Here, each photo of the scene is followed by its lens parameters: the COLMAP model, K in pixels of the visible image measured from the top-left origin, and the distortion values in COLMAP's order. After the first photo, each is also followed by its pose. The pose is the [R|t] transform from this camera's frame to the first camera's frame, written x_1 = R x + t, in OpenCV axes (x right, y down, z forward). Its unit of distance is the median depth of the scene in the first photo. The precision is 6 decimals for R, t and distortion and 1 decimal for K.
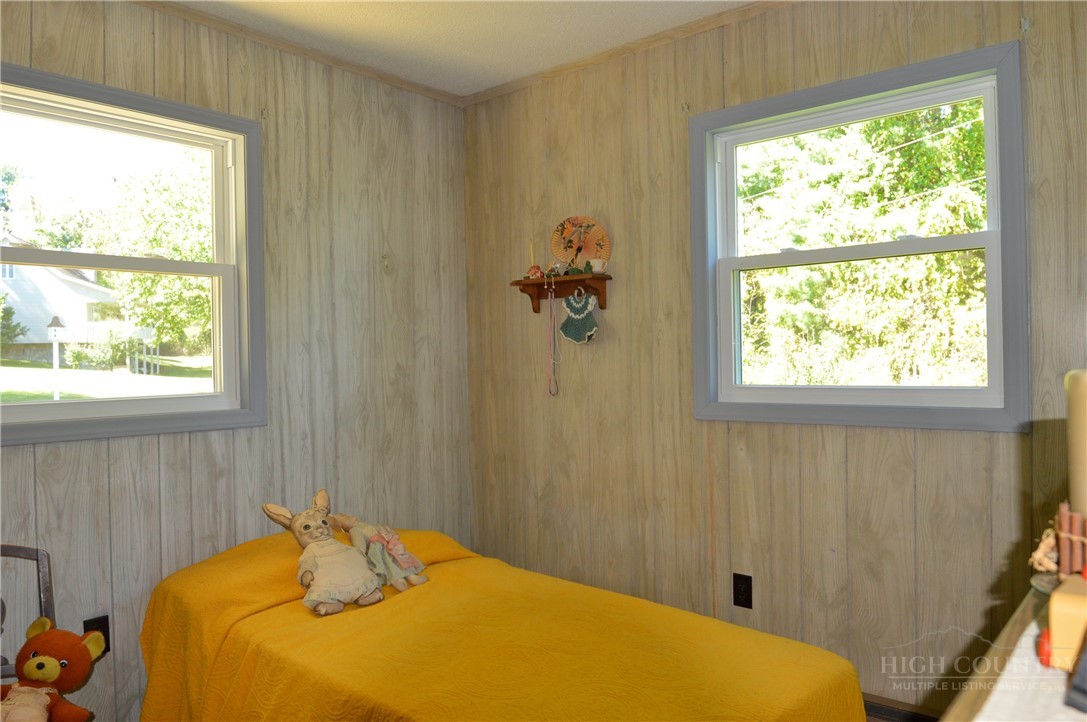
lens RADIAL K [[775.2, 0, 548.5], [0, 775.2, 360.4], [0, 0, 1]] dist [0.011345, -0.050711]
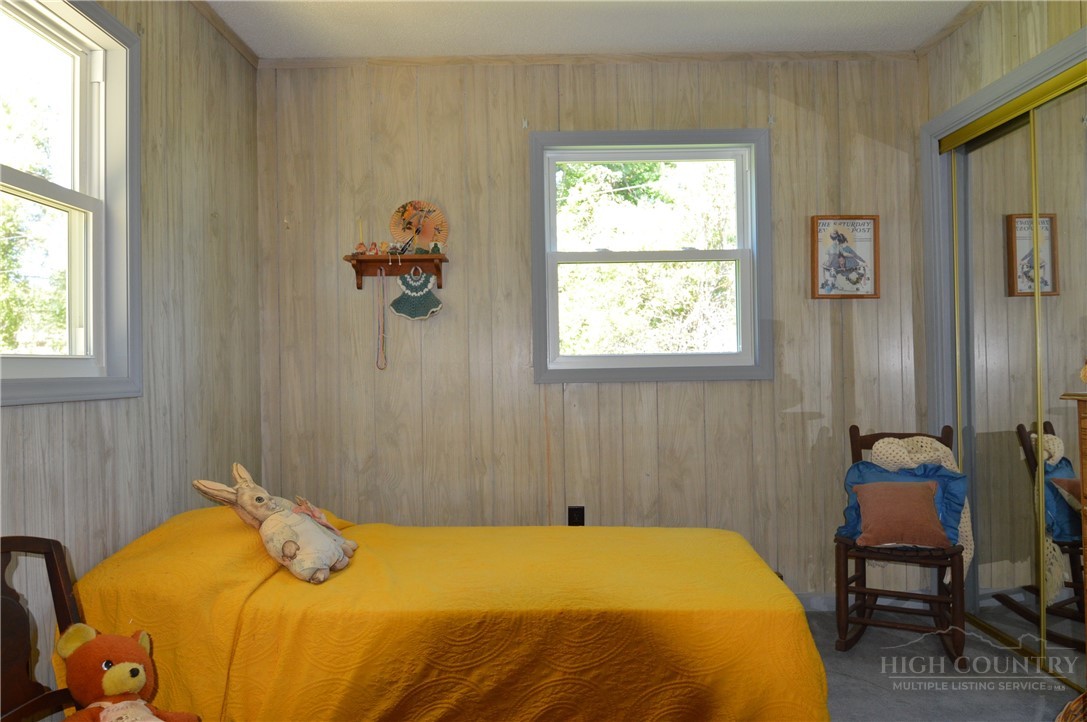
lens RADIAL K [[775.2, 0, 548.5], [0, 775.2, 360.4], [0, 0, 1]] dist [0.011345, -0.050711]
pose [[0.759353, 0.008289, 0.650626, -0.558360], [0.006600, 0.999769, -0.020440, 0.062806], [-0.650645, 0.019816, 0.759123, 0.074084]]
